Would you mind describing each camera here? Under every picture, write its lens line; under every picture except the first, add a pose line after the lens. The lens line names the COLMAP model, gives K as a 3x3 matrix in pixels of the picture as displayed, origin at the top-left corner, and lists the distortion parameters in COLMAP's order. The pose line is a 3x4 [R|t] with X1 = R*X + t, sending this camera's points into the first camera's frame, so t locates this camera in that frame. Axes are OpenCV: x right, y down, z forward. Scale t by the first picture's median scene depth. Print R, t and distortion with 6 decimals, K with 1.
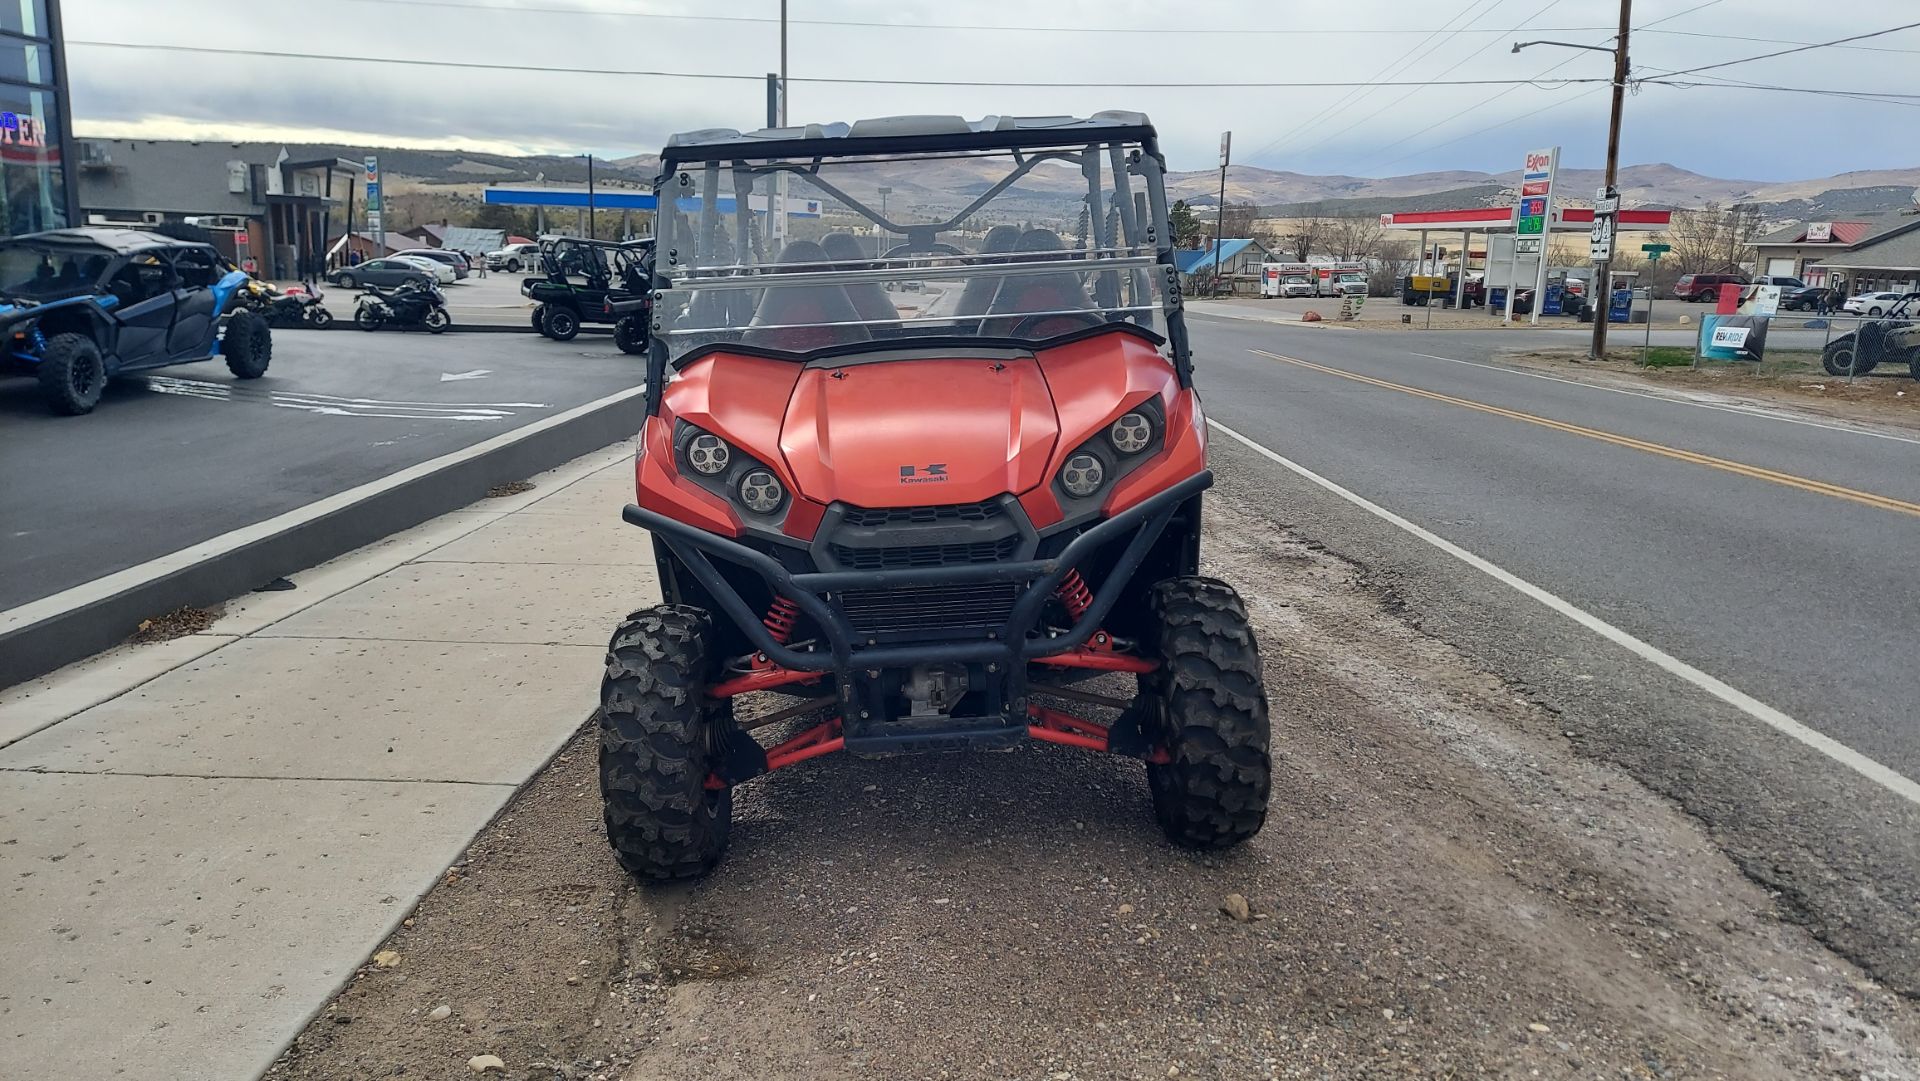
lens RADIAL K [[1365.9, 0, 975.3], [0, 1365.9, 533.5], [0, 0, 1]] dist [0.097359, -0.118614]
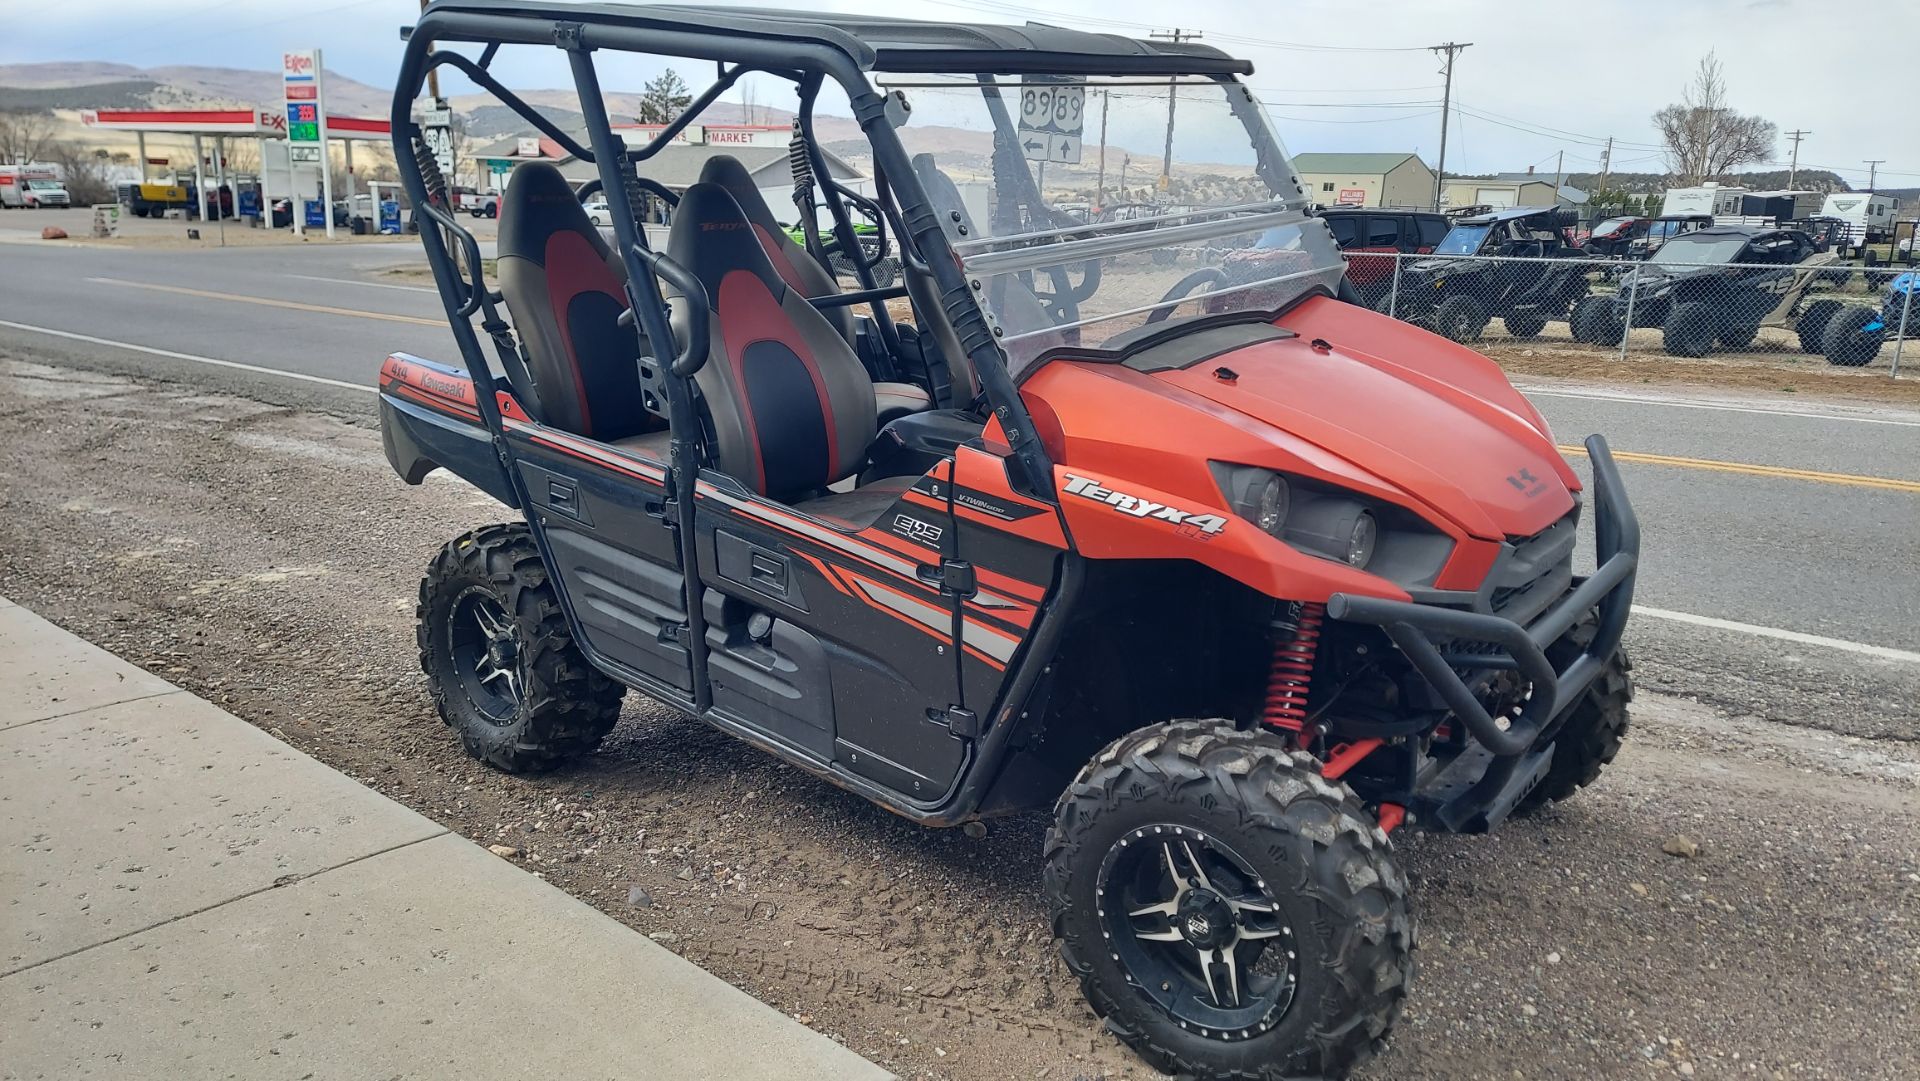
lens RADIAL K [[1366.8, 0, 966.9], [0, 1366.8, 538.6], [0, 0, 1]] dist [0.091210, -0.114382]
pose [[0.661364, -0.184750, 0.726956, -0.535533], [0.136192, 0.982659, 0.125831, -0.098921], [-0.737597, 0.015786, 0.675056, 0.408687]]
